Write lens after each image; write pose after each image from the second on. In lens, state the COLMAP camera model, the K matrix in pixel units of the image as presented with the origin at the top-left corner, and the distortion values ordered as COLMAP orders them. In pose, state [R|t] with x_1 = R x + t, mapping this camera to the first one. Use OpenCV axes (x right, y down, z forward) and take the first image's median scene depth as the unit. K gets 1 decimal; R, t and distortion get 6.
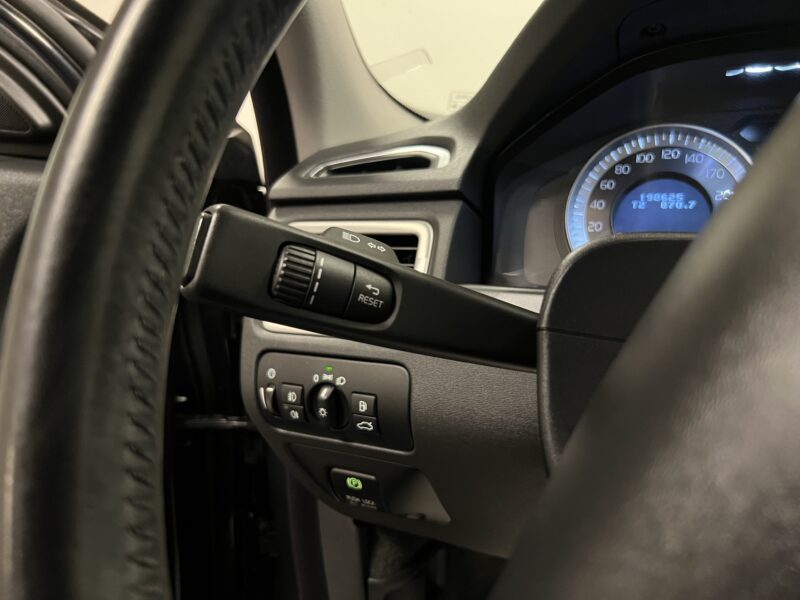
lens RADIAL K [[608.1, 0, 406.1], [0, 608.1, 303.3], [0, 0, 1]] dist [0.044142, -0.055627]
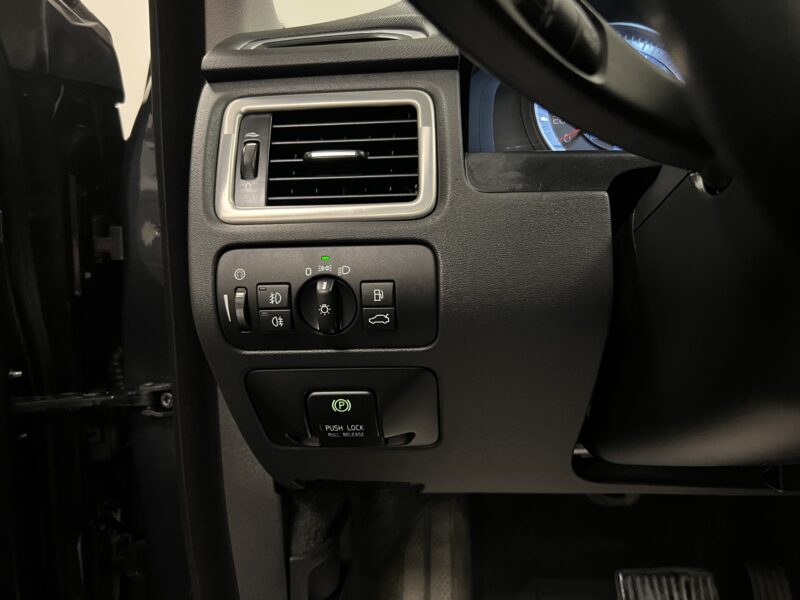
lens RADIAL K [[608.1, 0, 406.5], [0, 608.1, 304.9], [0, 0, 1]] dist [0.044142, -0.055627]
pose [[0.913315, -0.044970, 0.404764, -0.353785], [0.063806, 0.997411, -0.033157, 0.199035], [-0.402225, 0.056110, 0.913820, 0.196025]]
